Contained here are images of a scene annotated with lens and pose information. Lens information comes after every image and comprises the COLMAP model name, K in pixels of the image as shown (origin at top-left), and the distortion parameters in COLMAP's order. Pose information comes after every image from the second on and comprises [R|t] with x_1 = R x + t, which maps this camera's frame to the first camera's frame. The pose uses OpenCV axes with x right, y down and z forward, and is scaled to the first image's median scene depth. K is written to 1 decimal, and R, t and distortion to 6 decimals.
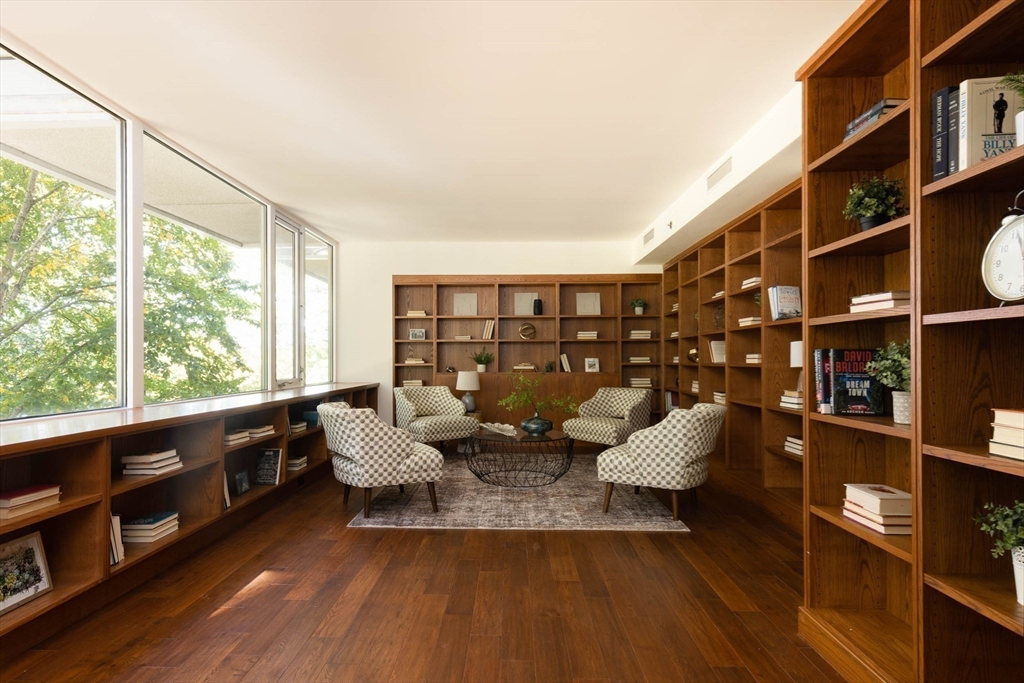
lens RADIAL K [[583.7, 0, 510.1], [0, 583.7, 342.5], [0, 0, 1]] dist [0.008262, 0.001839]
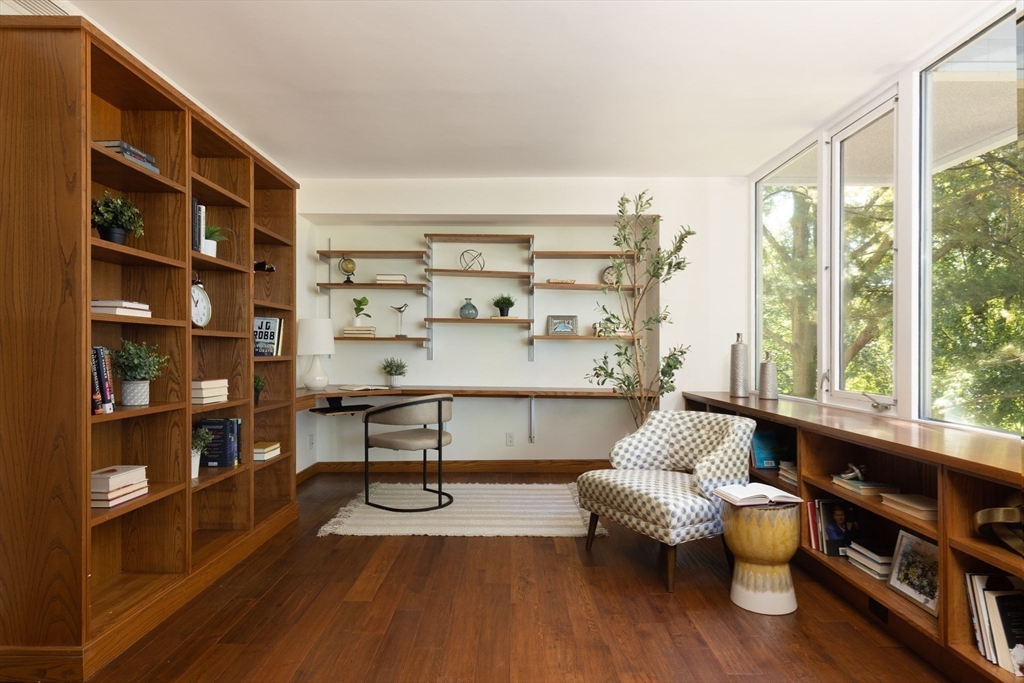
lens RADIAL K [[583.7, 0, 517.2], [0, 583.7, 346.9], [0, 0, 1]] dist [0.008262, 0.001839]
pose [[-0.998327, -0.003250, -0.057737, -0.087425], [-0.003387, 0.999992, 0.002269, 0.002643], [0.057729, 0.002461, -0.998329, 2.086400]]
